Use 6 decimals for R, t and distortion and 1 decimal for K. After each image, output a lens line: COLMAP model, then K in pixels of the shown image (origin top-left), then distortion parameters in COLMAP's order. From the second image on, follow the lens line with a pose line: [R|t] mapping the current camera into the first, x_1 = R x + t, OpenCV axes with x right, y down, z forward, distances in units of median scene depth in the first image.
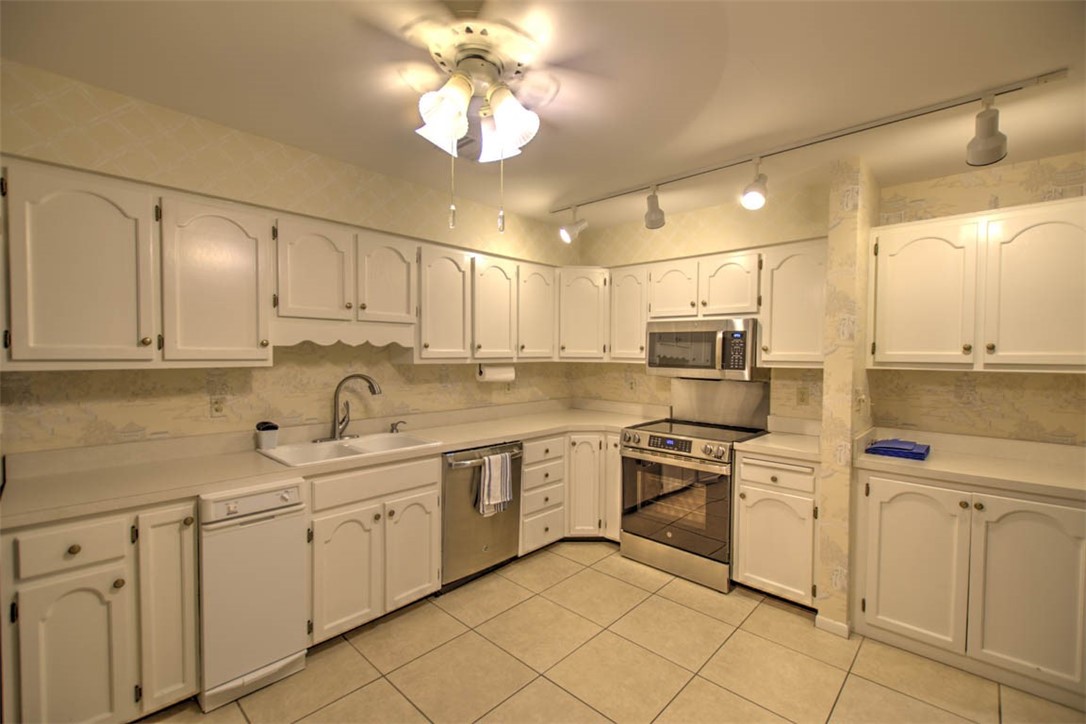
lens RADIAL K [[472.3, 0, 541.2], [0, 472.3, 364.1], [0, 0, 1]] dist [0.011408, -0.002710]
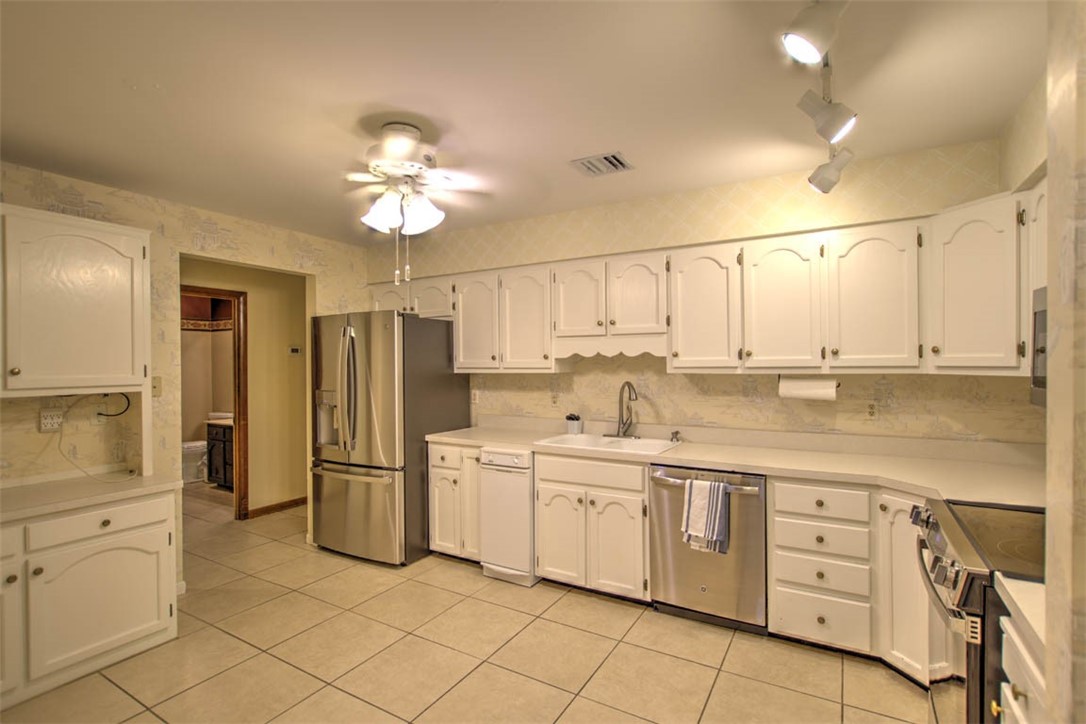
lens RADIAL K [[517.1, 0, 537.6], [0, 517.1, 364.2], [0, 0, 1]] dist [-0.004039, -0.000279]
pose [[0.222352, -0.006115, -0.974947, 0.777234], [-0.015208, 0.999837, -0.009739, -0.004583], [0.974848, 0.016993, 0.222223, 0.520708]]
